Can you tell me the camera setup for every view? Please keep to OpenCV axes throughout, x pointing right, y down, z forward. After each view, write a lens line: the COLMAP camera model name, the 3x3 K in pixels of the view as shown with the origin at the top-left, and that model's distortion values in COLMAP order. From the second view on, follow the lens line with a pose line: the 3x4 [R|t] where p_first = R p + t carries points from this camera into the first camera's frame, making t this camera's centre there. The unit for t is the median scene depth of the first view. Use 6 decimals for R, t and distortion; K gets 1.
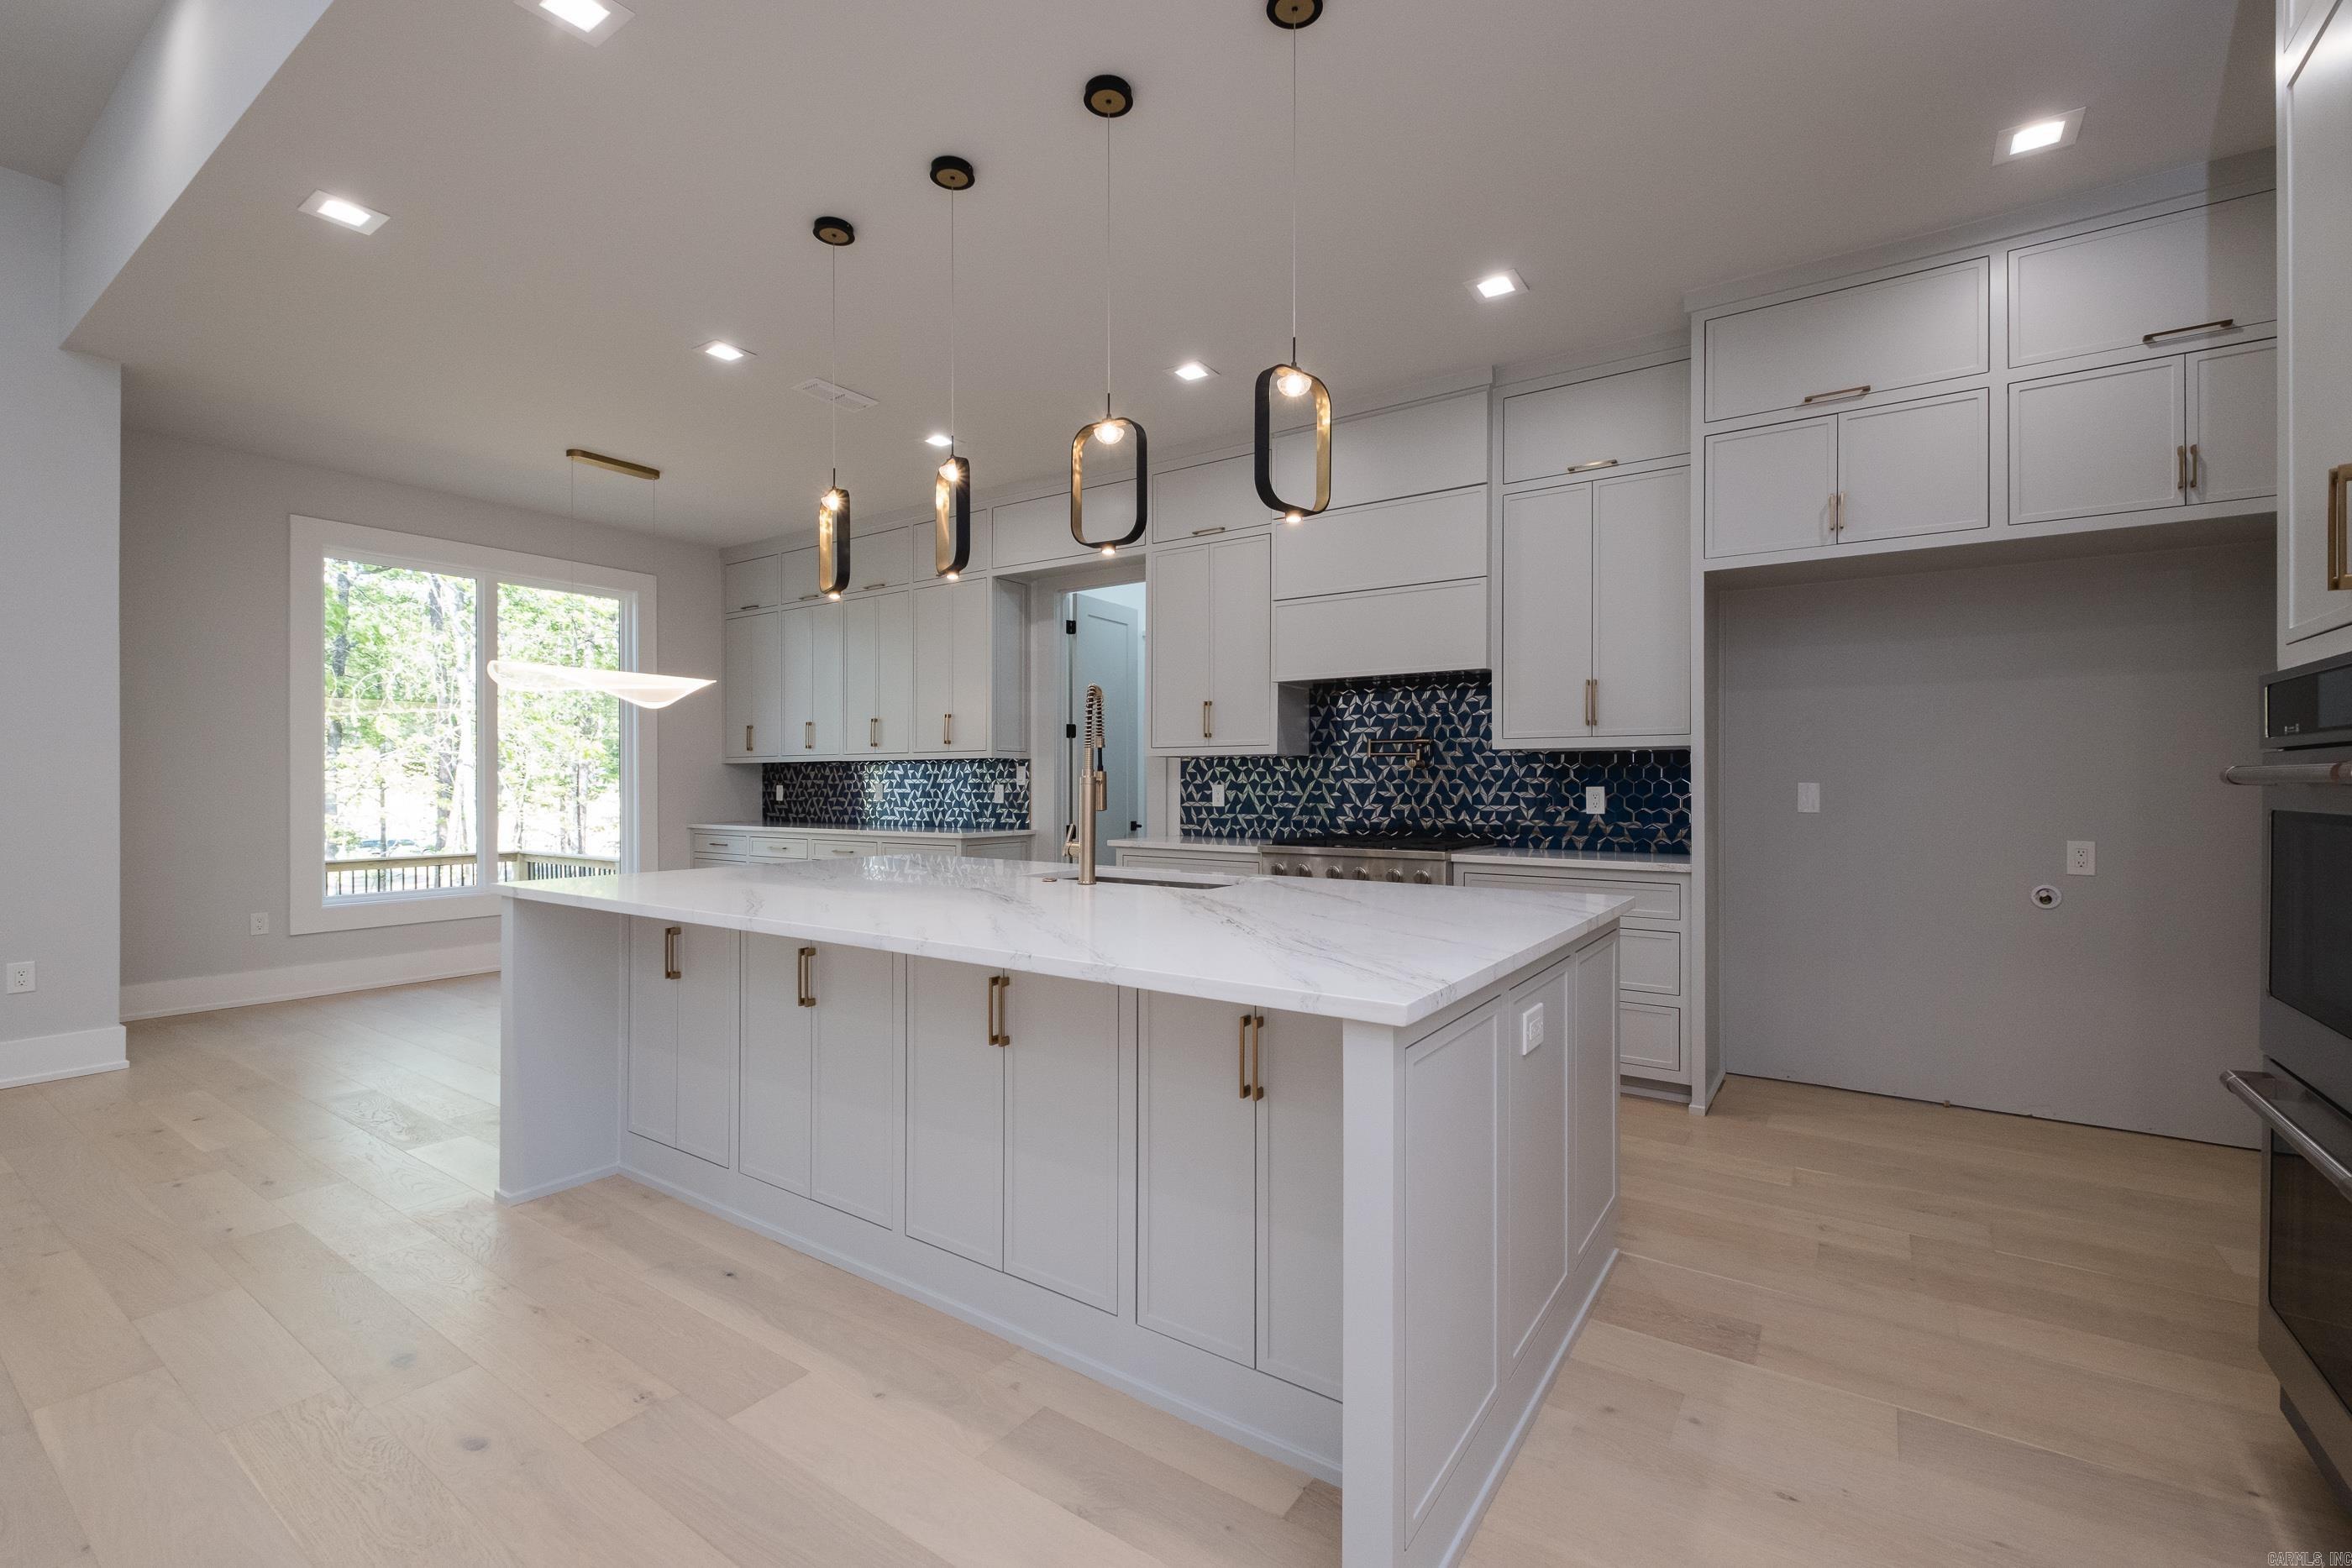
lens RADIAL K [[1012.0, 0, 1180.3], [0, 1012.0, 784.1], [0, 0, 1]] dist [0.011935, -0.007155]
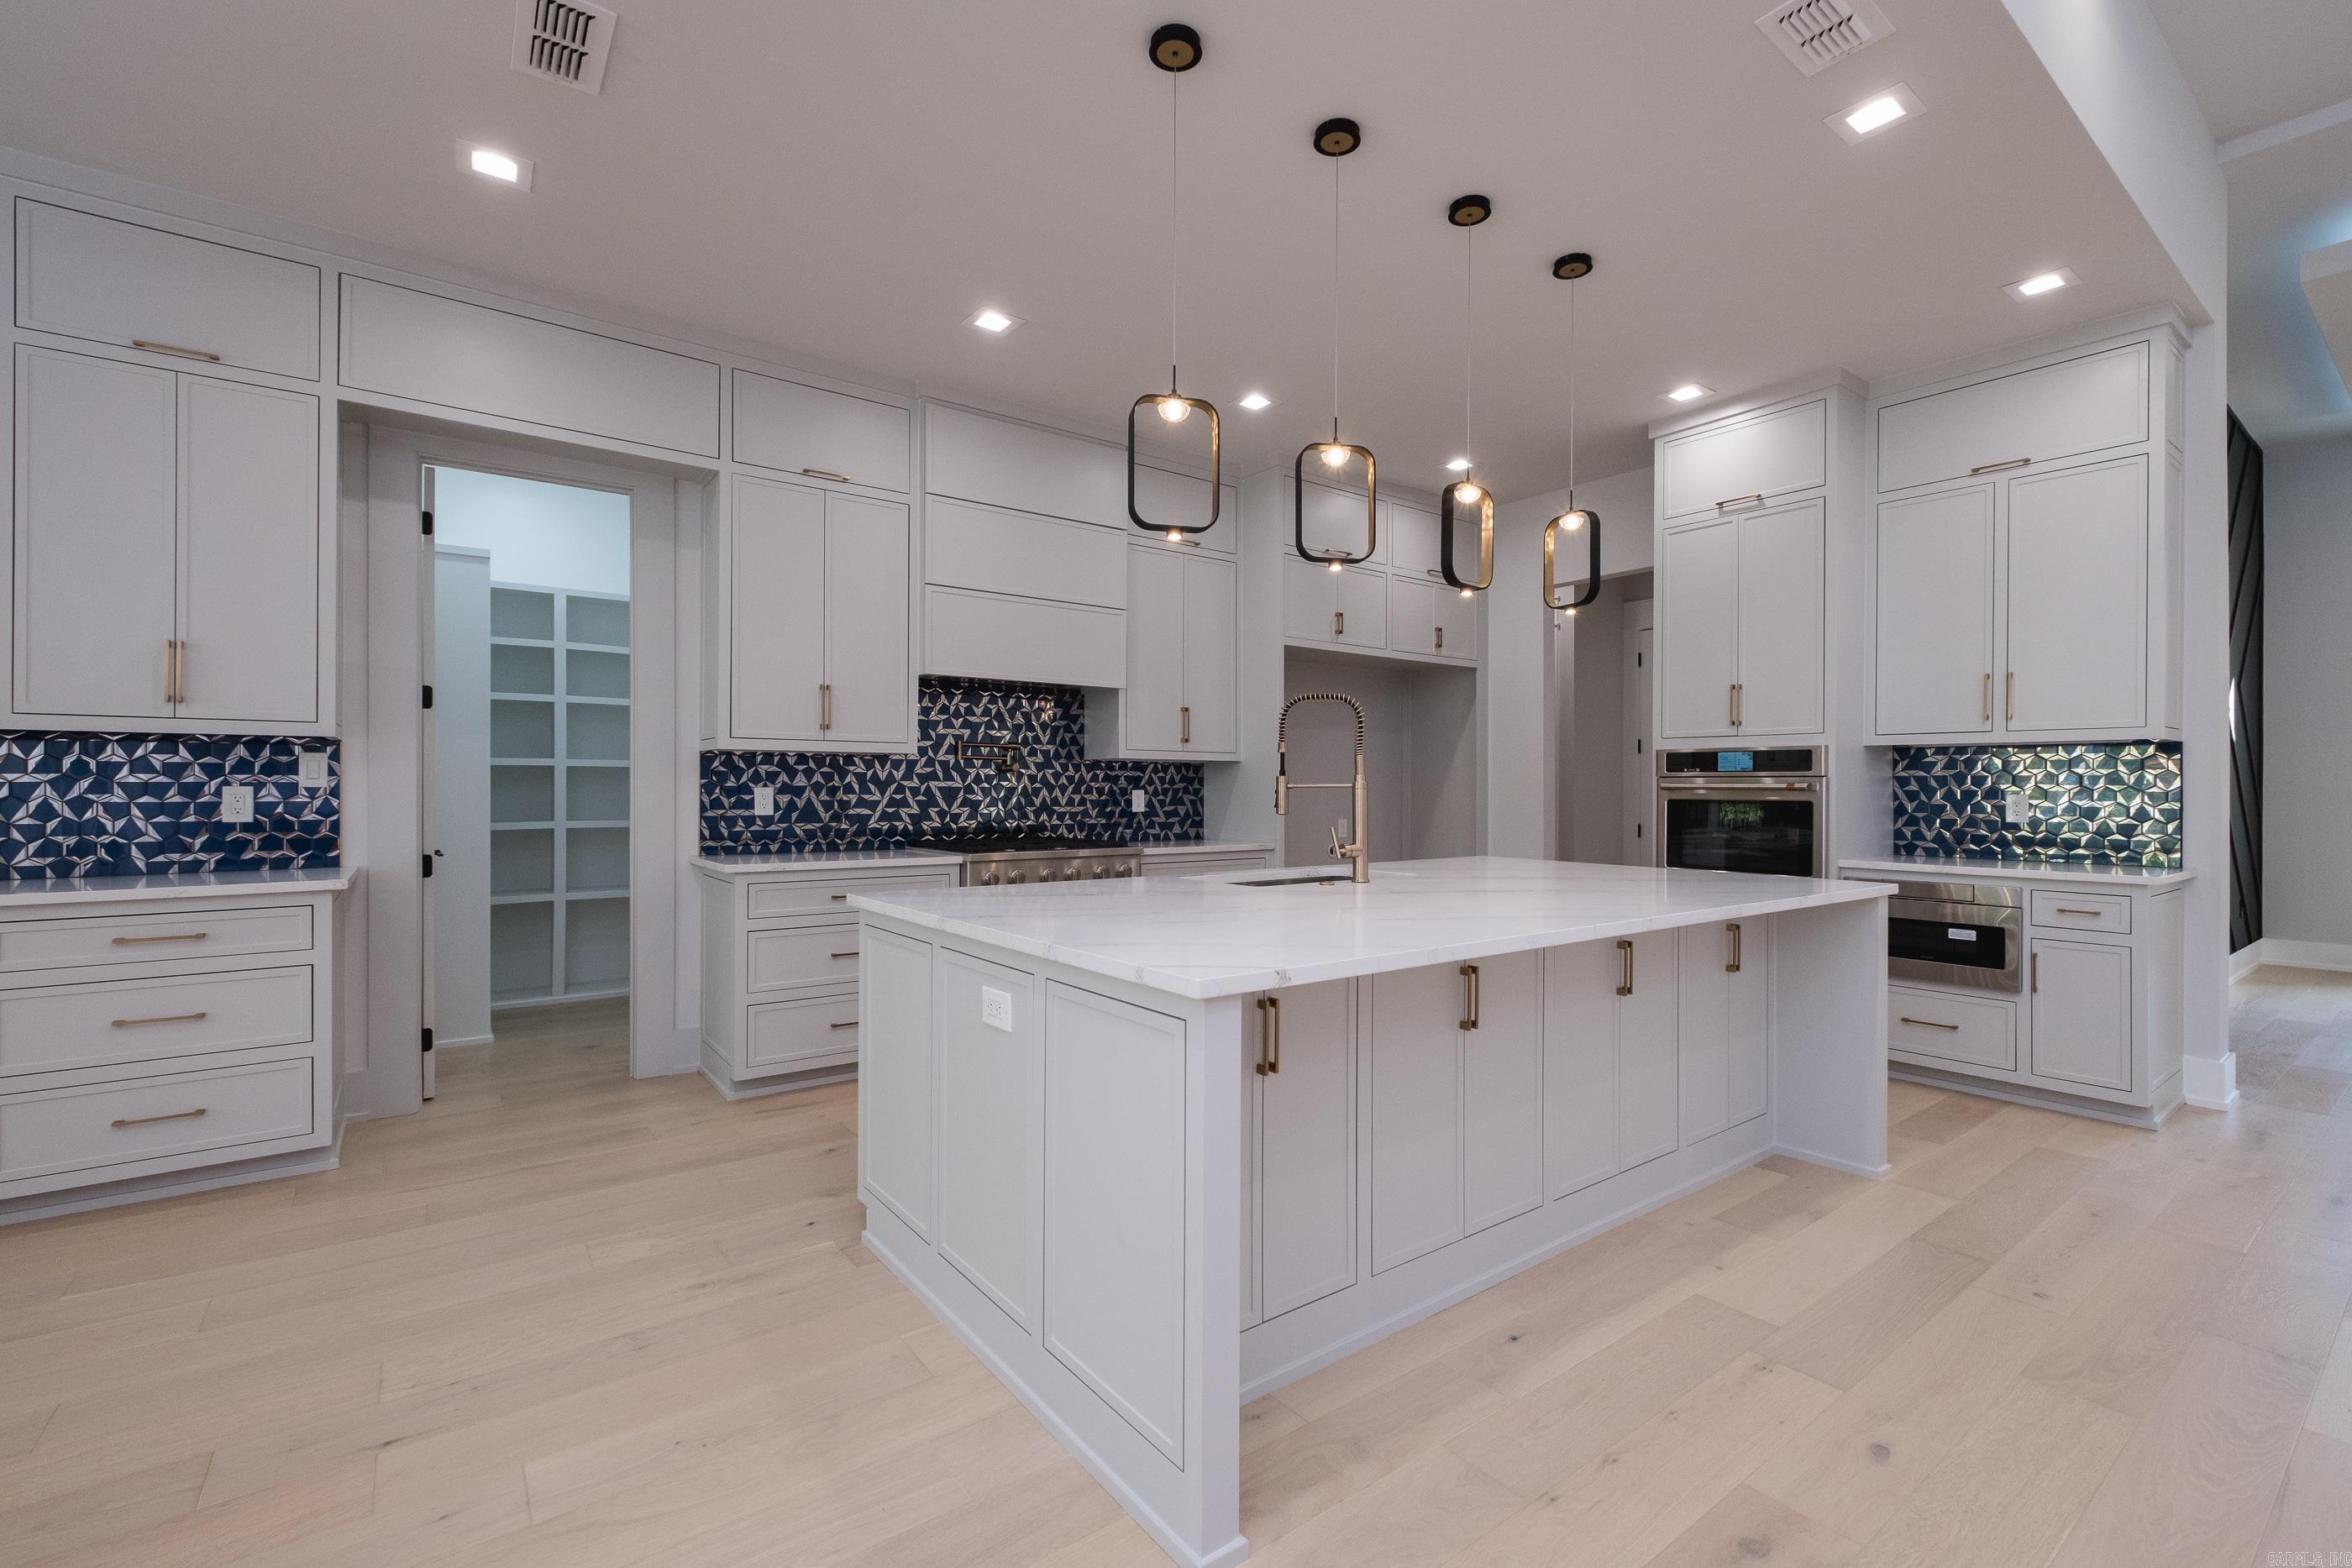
lens RADIAL K [[1012.0, 0, 1187.8], [0, 1012.0, 792.4], [0, 0, 1]] dist [0.011935, -0.007155]
pose [[0.312787, -0.003622, 0.949816, -0.619119], [-0.003051, 0.999984, 0.004818, -0.000509], [-0.949818, -0.004405, 0.312771, 0.446362]]
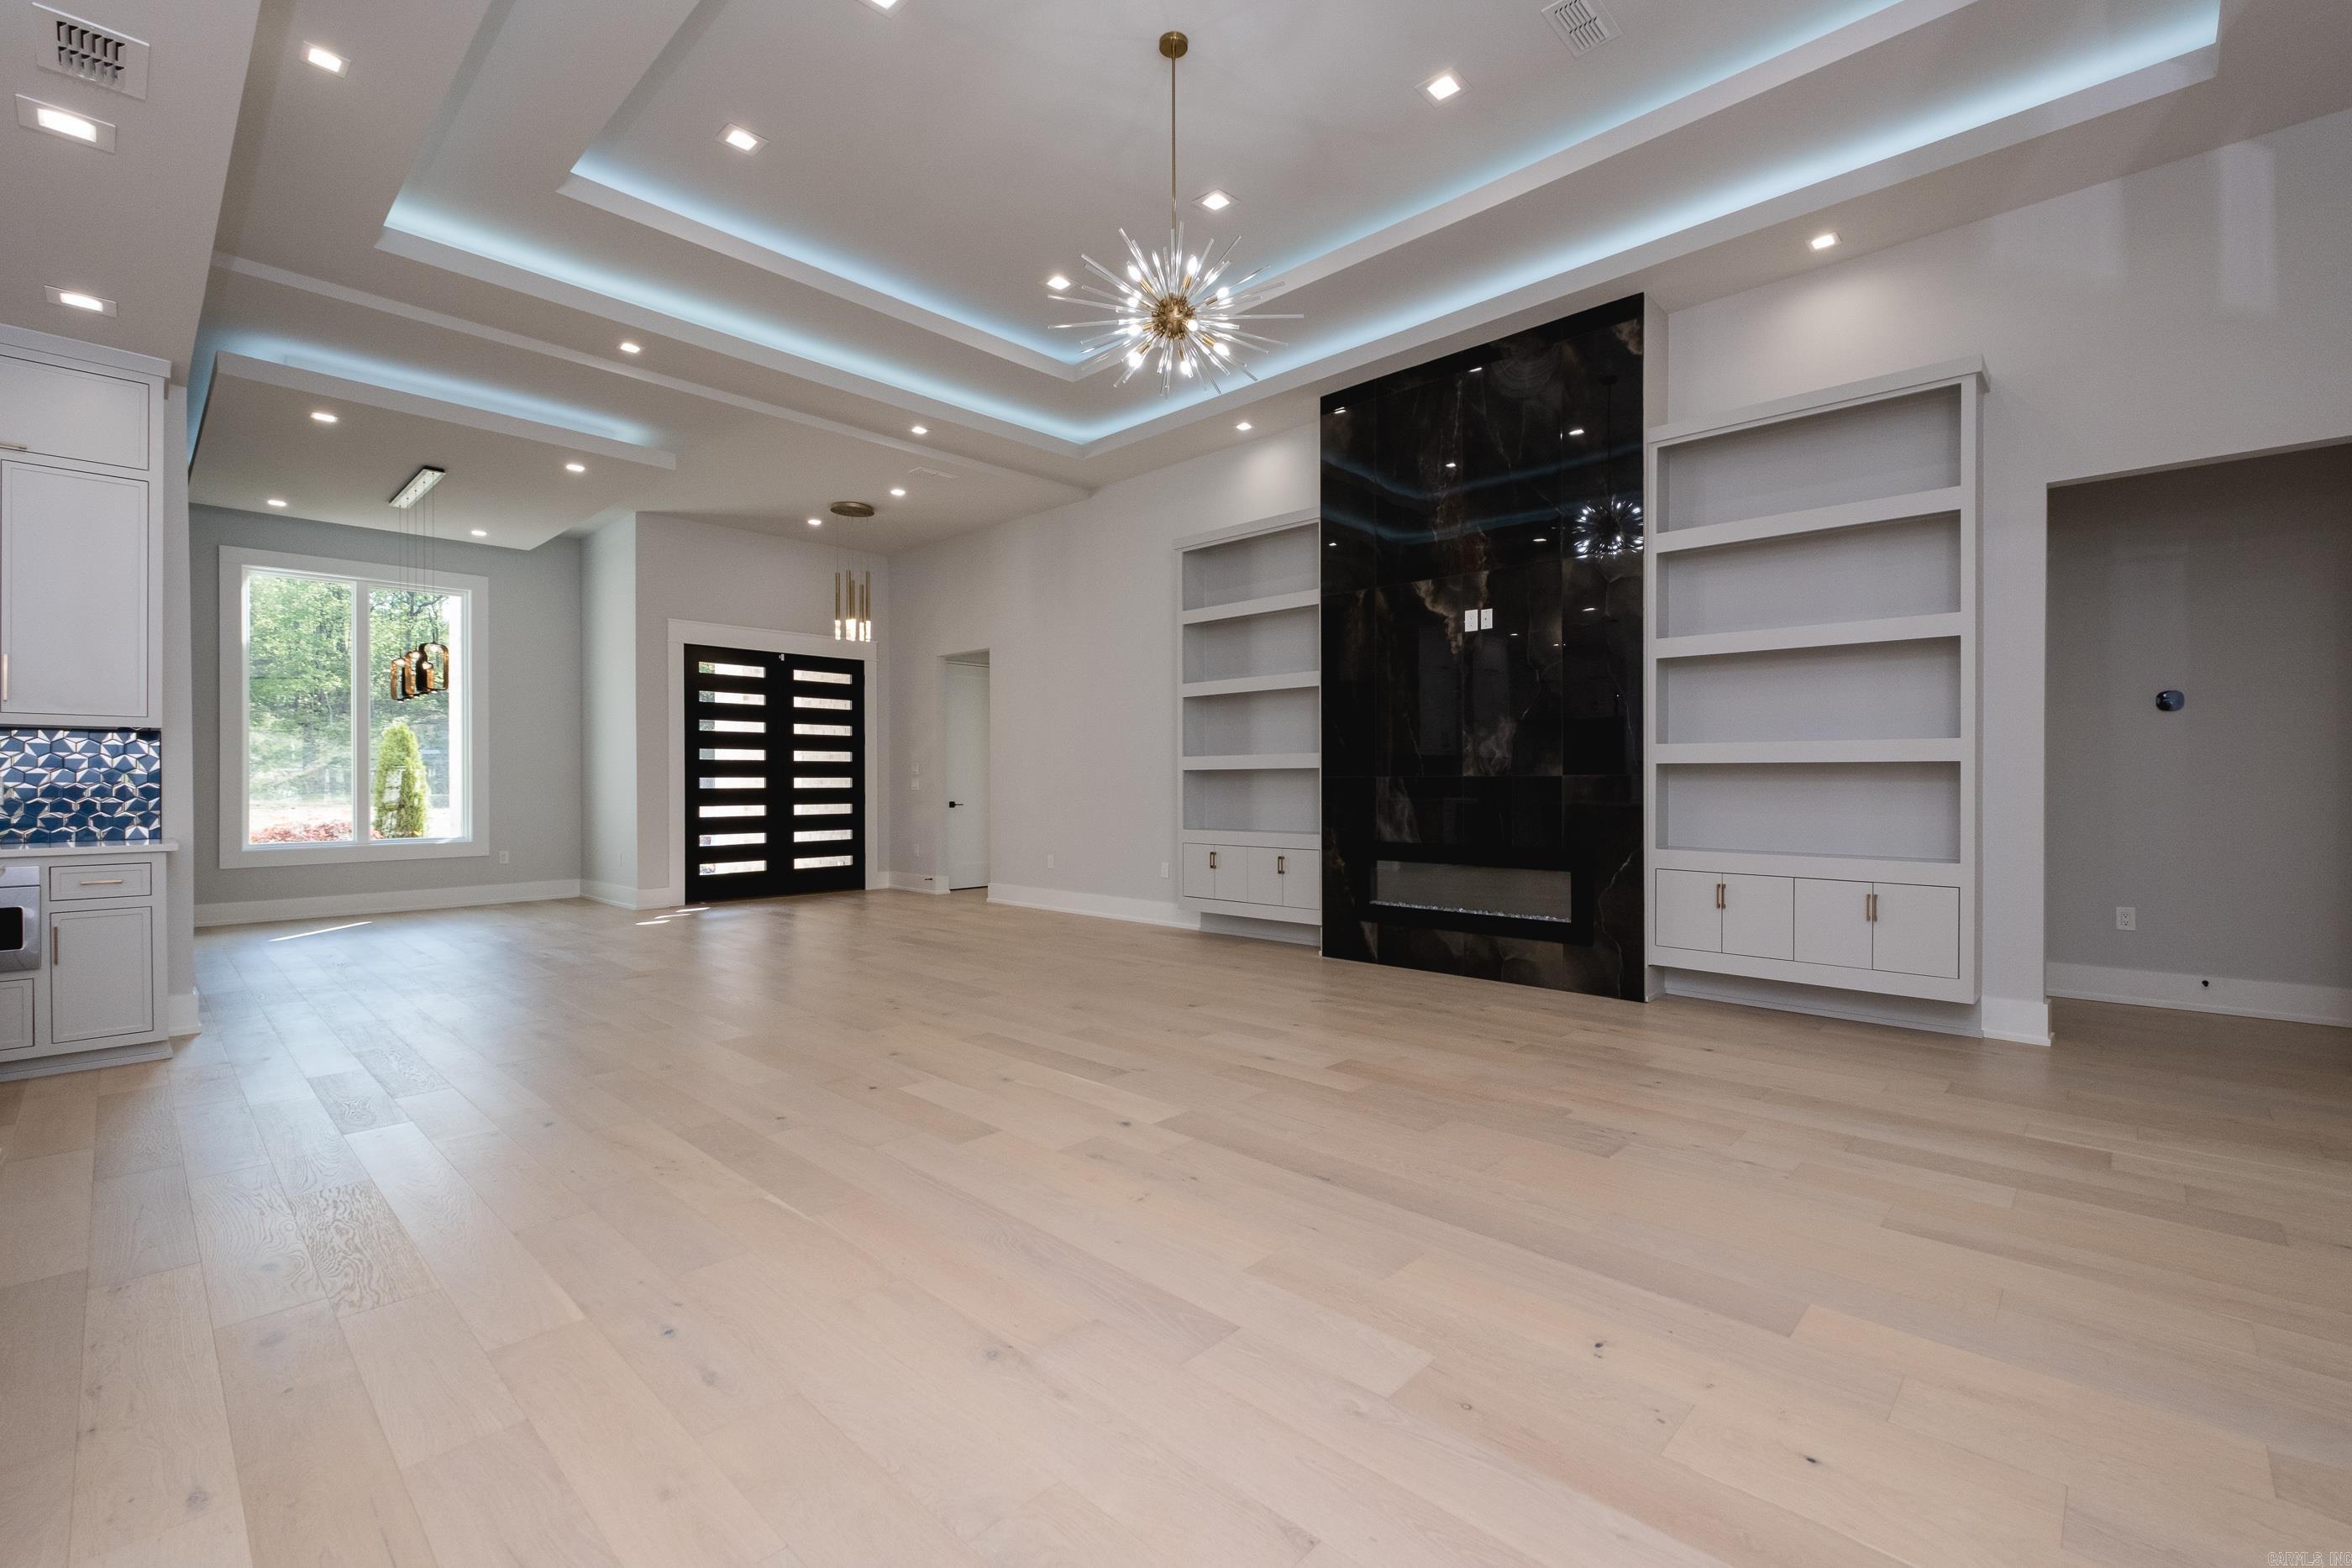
lens RADIAL K [[1012.0, 0, 1179.9], [0, 1012.0, 776.0], [0, 0, 1]] dist [0.011935, -0.007155]
pose [[-0.987970, 0.004116, 0.154592, -0.686094], [0.003368, 0.999981, -0.005098, 0.009564], [-0.154610, -0.004516, -0.987965, 0.707800]]
